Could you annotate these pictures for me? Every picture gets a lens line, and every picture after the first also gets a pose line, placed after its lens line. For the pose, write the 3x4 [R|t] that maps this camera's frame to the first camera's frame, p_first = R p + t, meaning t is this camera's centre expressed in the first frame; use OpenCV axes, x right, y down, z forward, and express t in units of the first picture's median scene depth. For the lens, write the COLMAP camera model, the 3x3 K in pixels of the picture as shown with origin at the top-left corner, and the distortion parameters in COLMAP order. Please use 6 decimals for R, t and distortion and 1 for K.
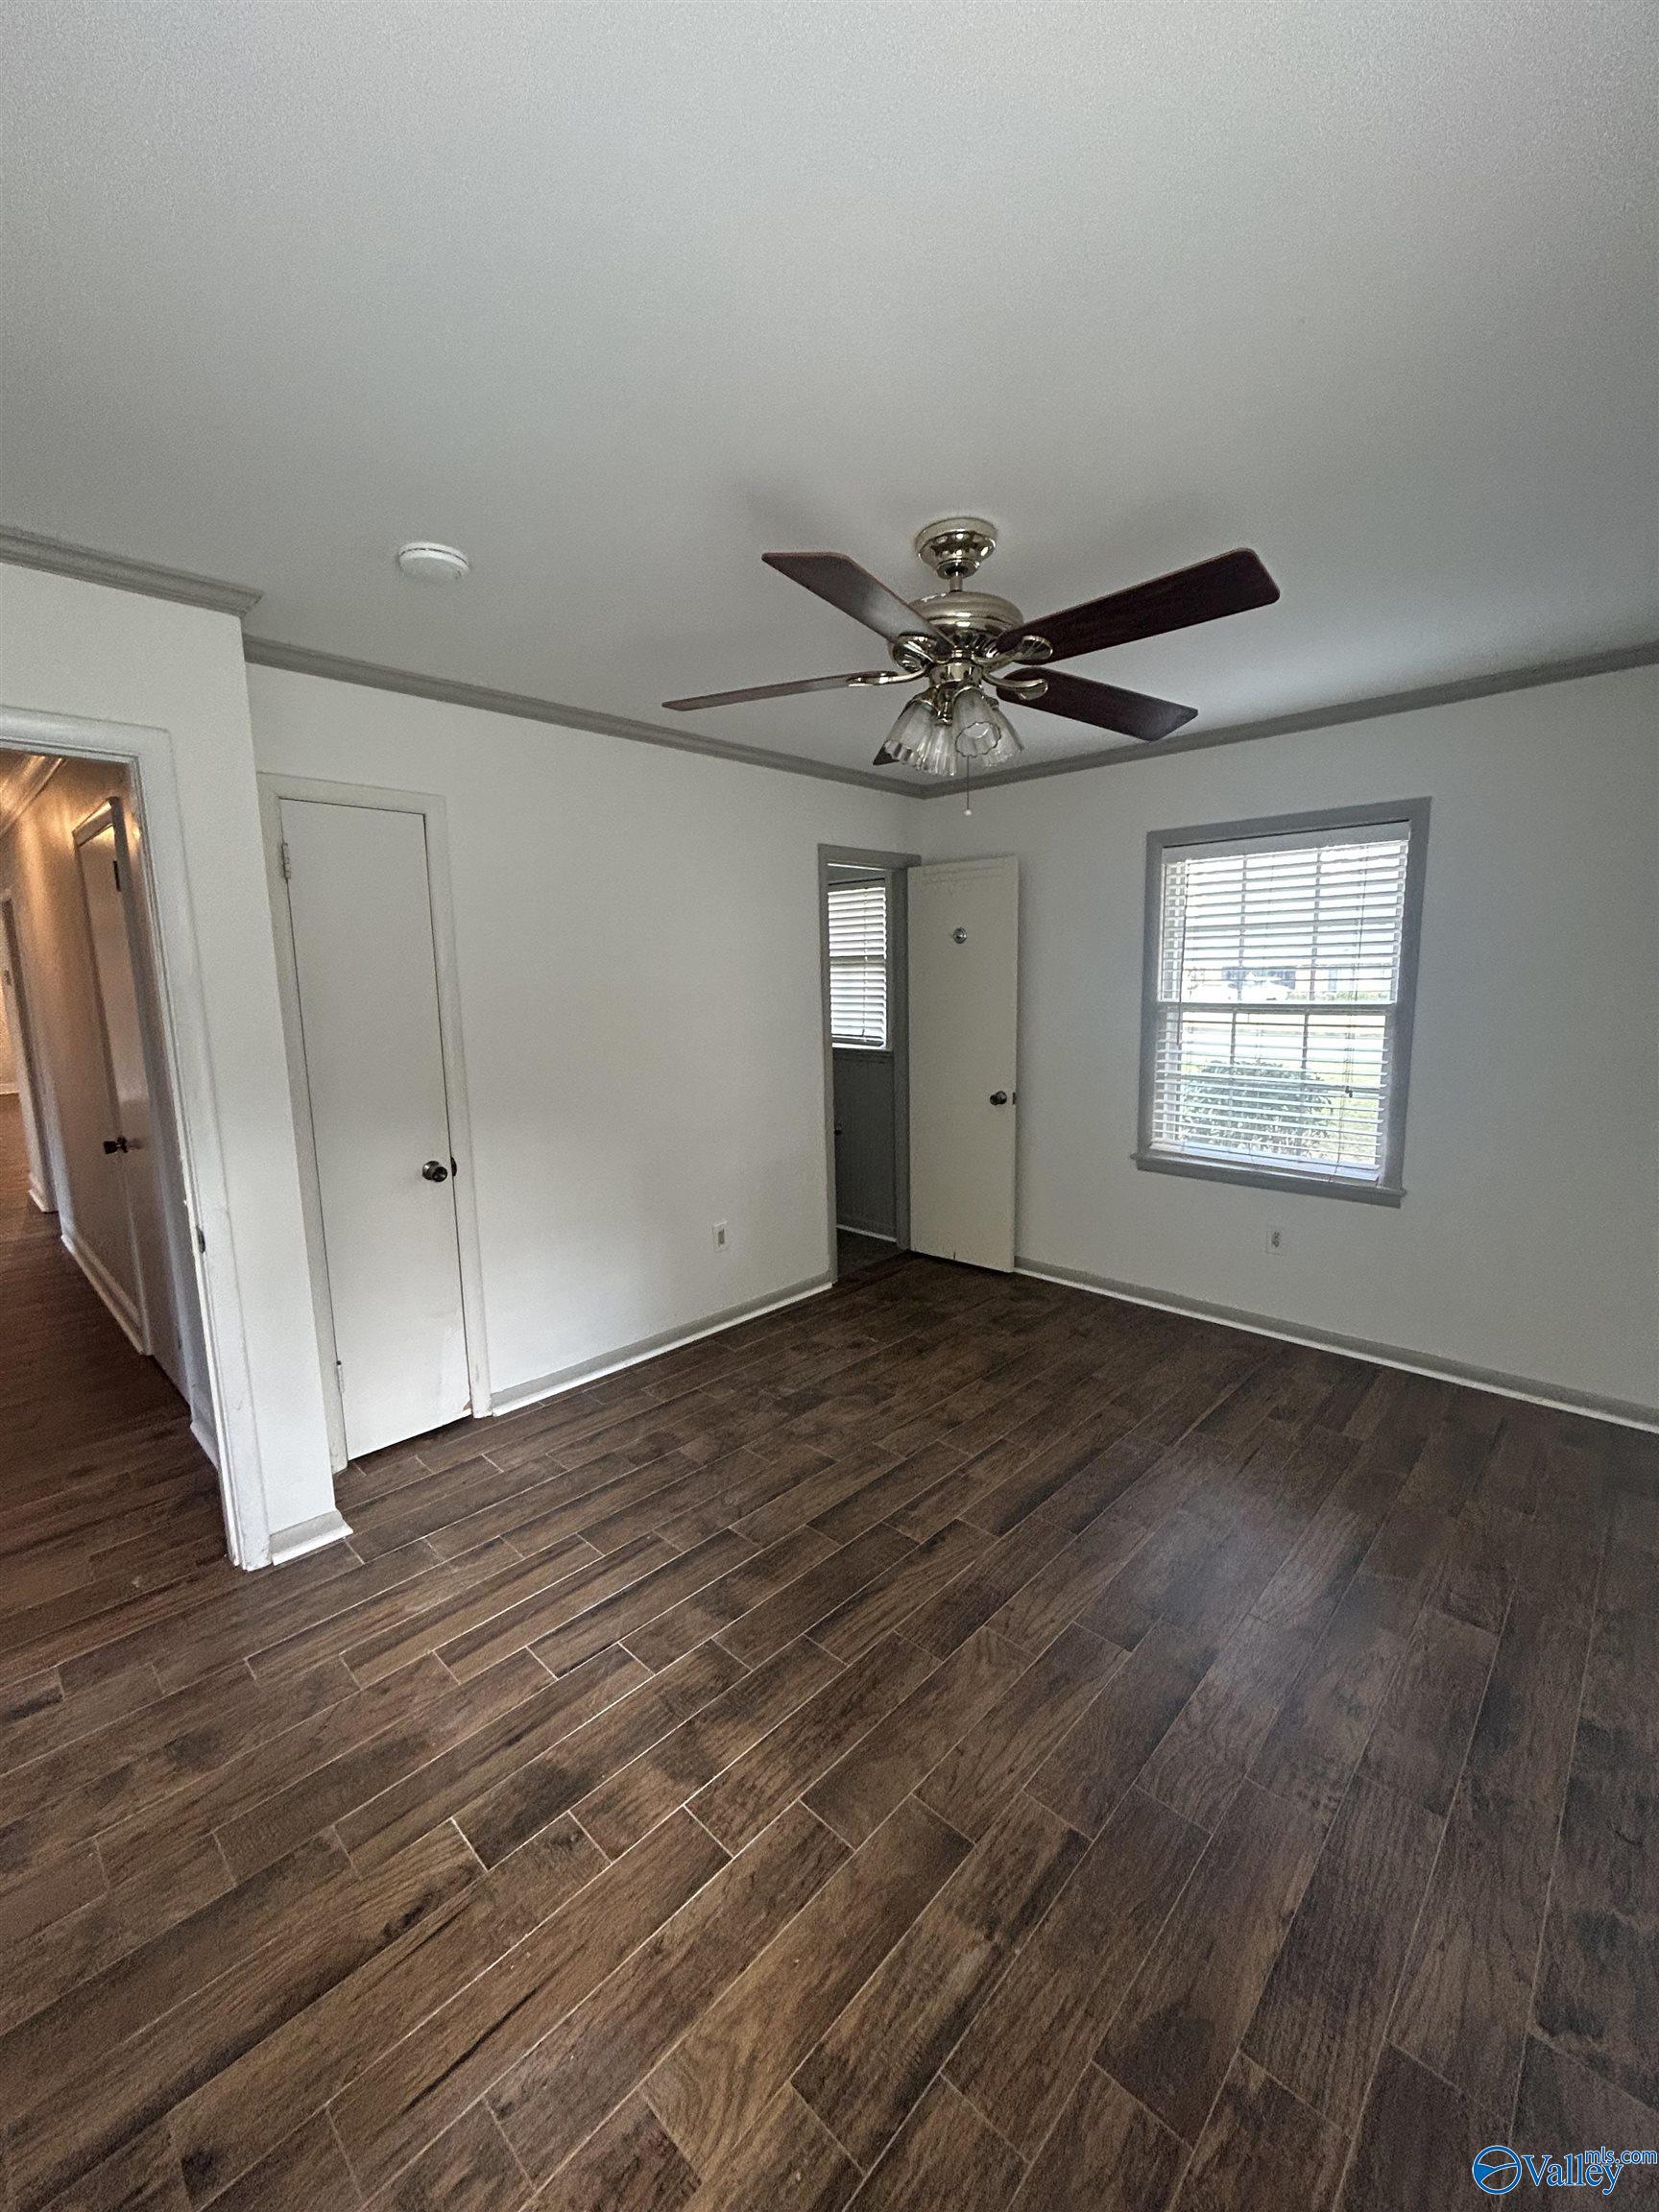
lens RADIAL K [[892.7, 0, 833.4], [0, 892.7, 1102.0], [0, 0, 1]] dist [-0.004690, 0.001616]
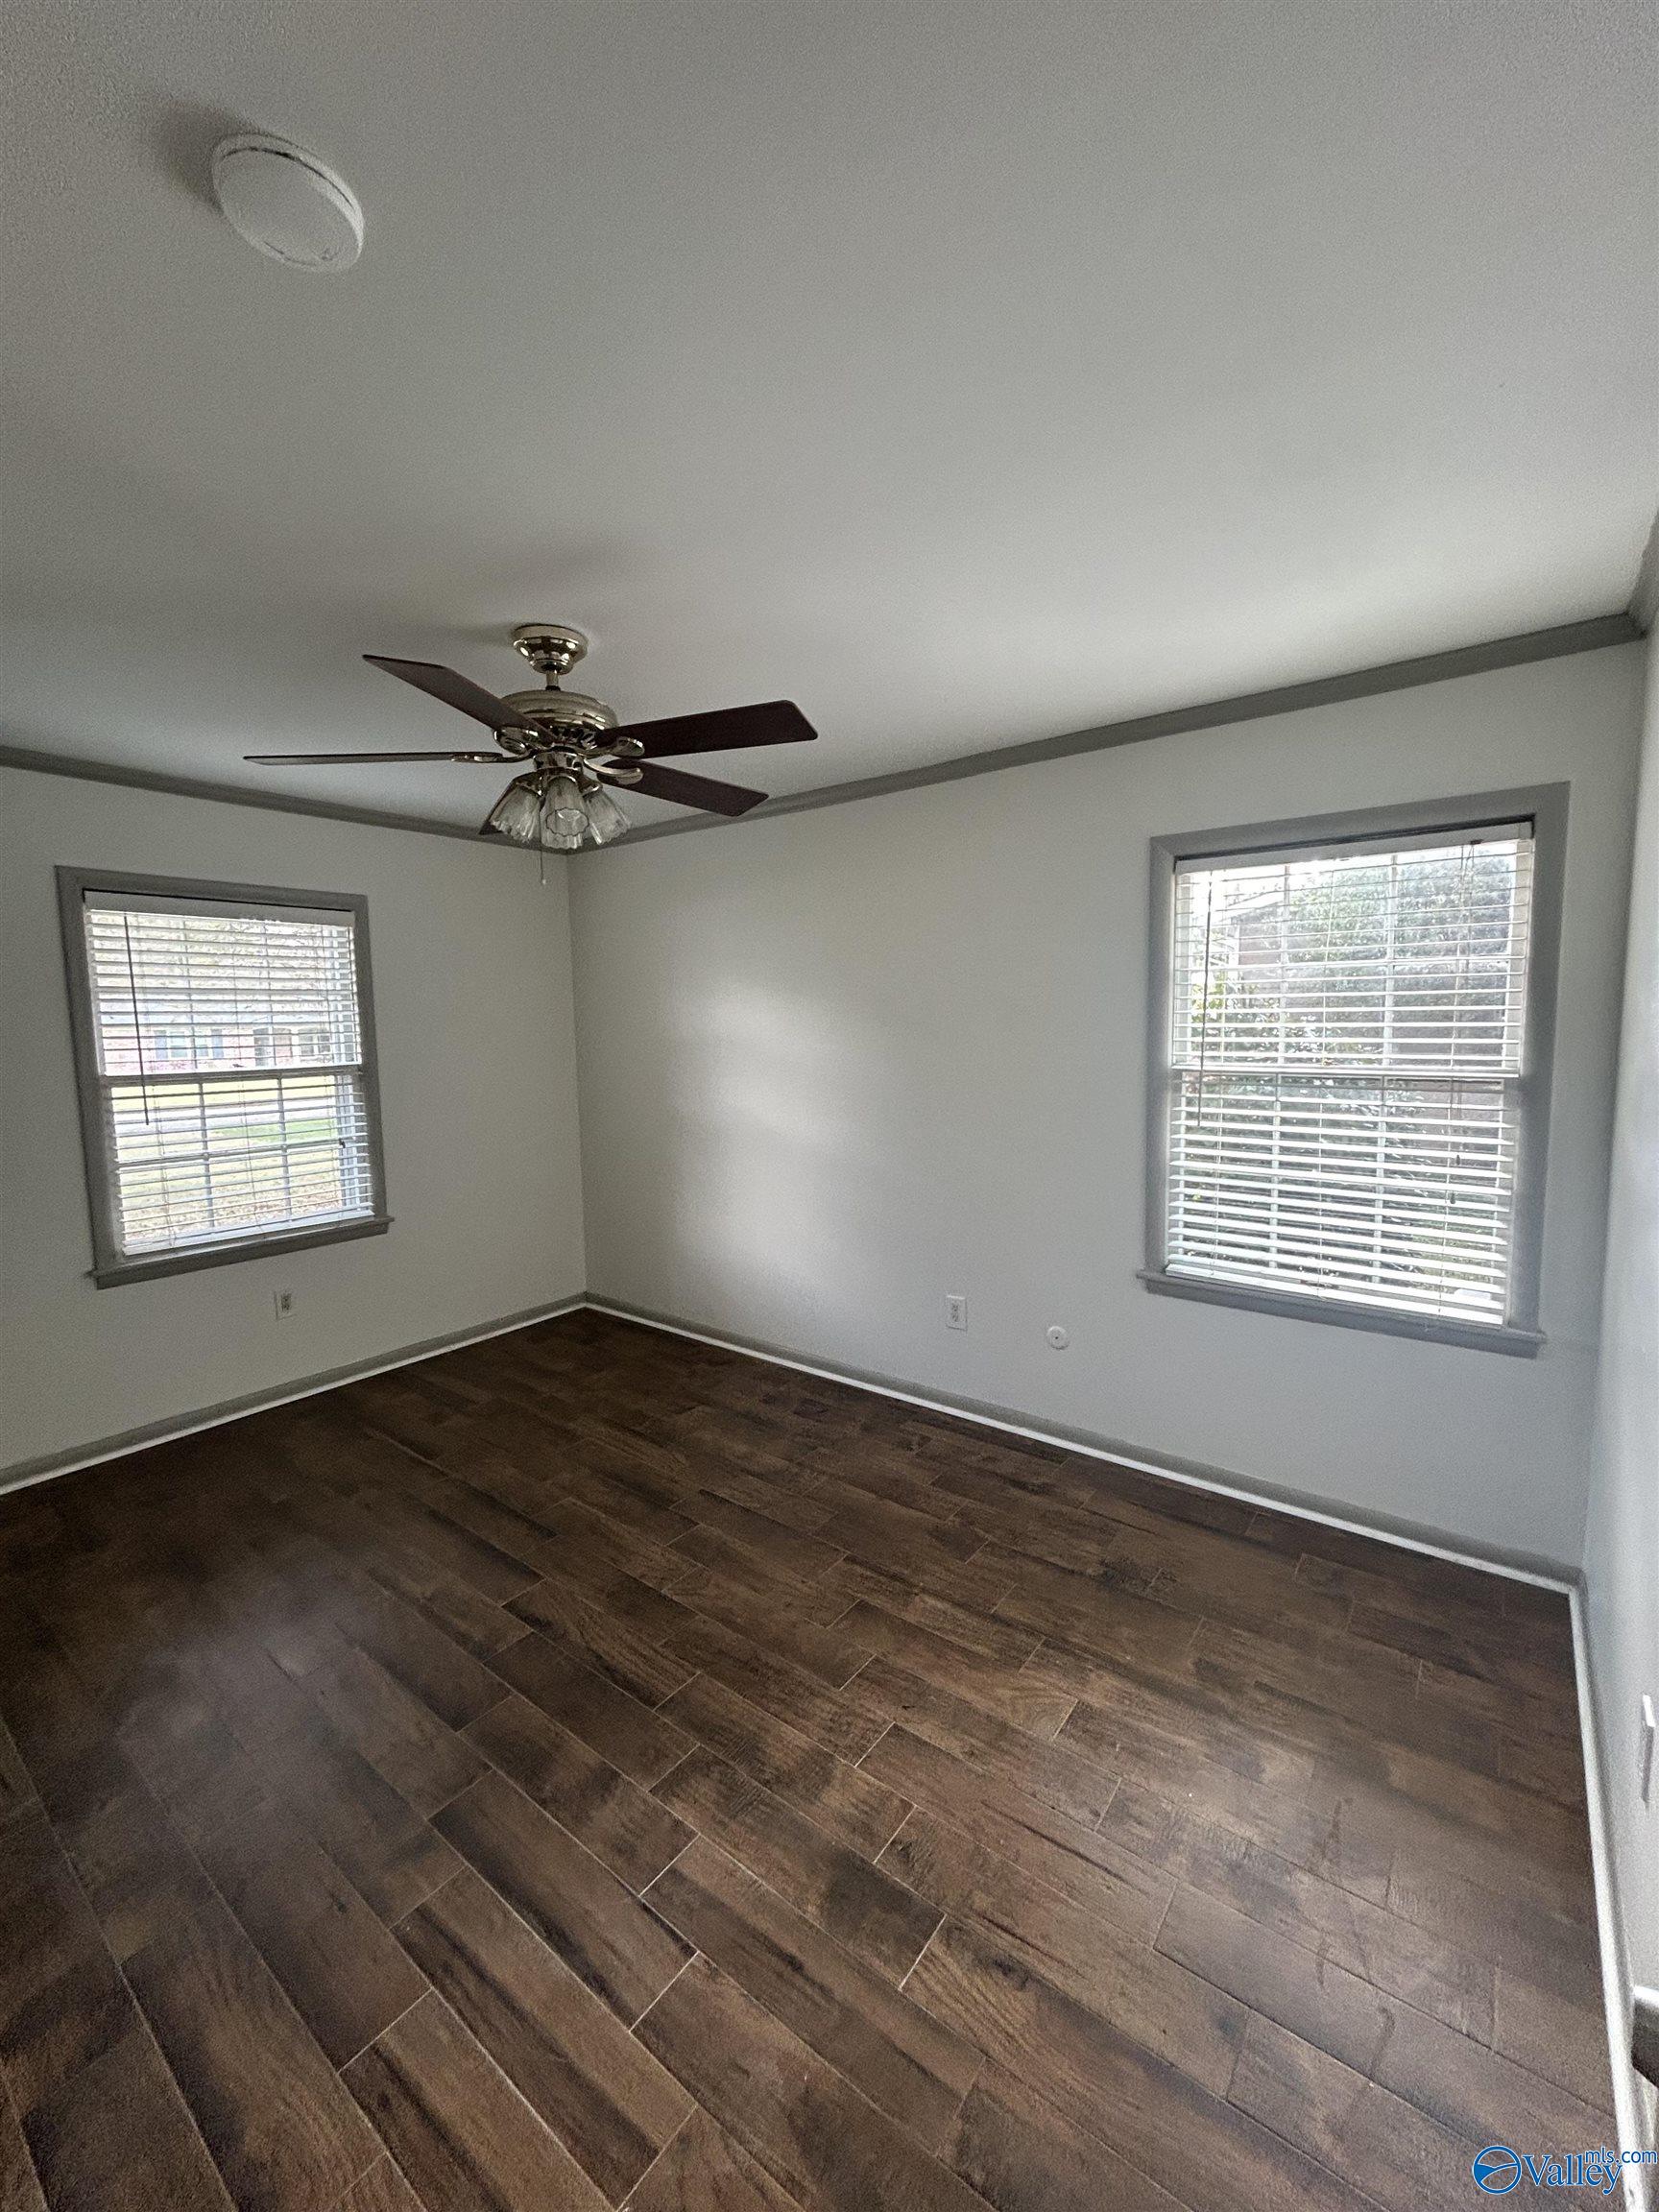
lens RADIAL K [[892.7, 0, 834.7], [0, 892.7, 1109.2], [0, 0, 1]] dist [-0.004690, 0.001616]
pose [[-0.113186, -0.080630, 0.990297, -1.048157], [0.158590, 0.982457, 0.098118, -0.114611], [-0.980836, 0.168156, -0.098413, 0.867506]]
